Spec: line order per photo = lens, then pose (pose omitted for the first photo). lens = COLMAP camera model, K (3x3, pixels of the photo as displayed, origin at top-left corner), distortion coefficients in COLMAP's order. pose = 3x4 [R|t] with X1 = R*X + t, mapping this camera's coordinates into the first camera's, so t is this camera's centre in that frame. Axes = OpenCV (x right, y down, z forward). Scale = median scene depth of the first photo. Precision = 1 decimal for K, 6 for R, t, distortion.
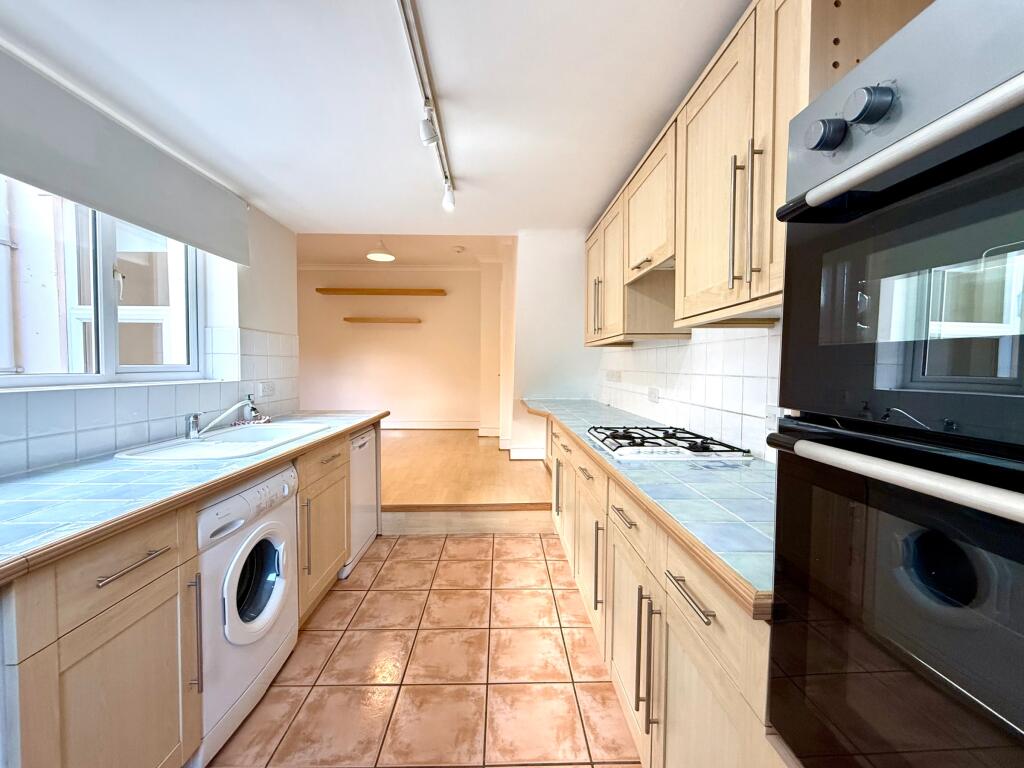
lens RADIAL K [[410.7, 0, 508.8], [0, 410.7, 382.9], [0, 0, 1]] dist [0.006684, -0.000229]
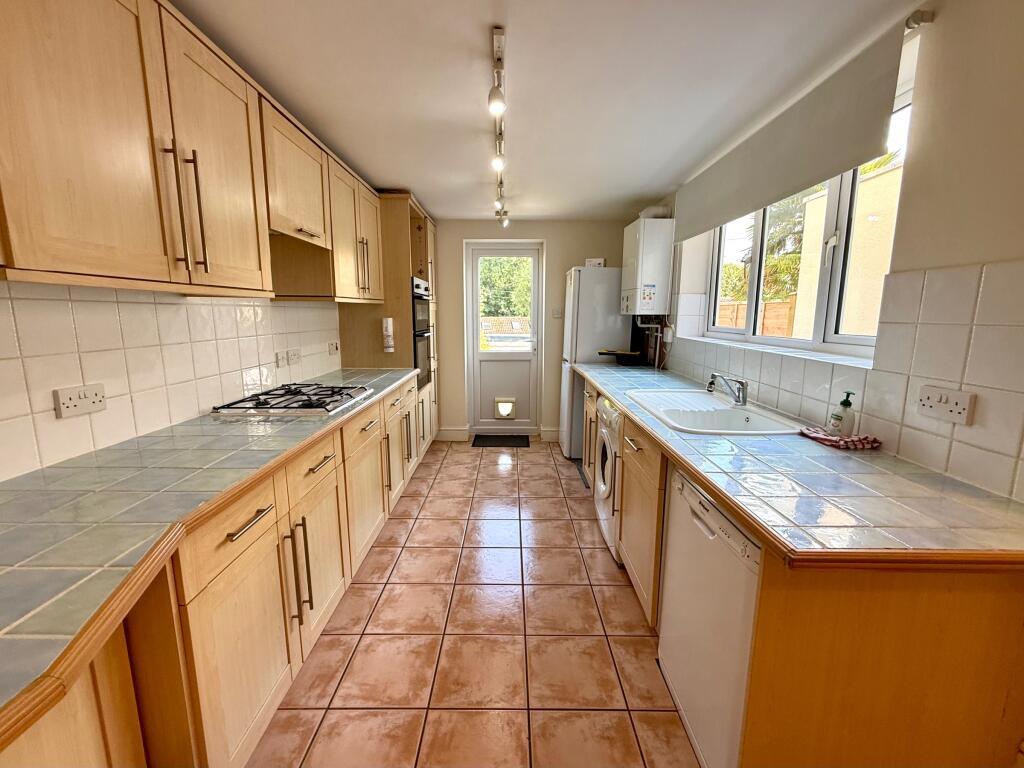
lens RADIAL K [[410.7, 0, 508.8], [0, 410.7, 382.9], [0, 0, 1]] dist [0.006684, -0.000229]
pose [[-0.999623, -0.012845, 0.024280, -0.180348], [-0.007588, 0.978665, 0.205322, -0.105811], [-0.026399, 0.205060, -0.978393, 1.708653]]
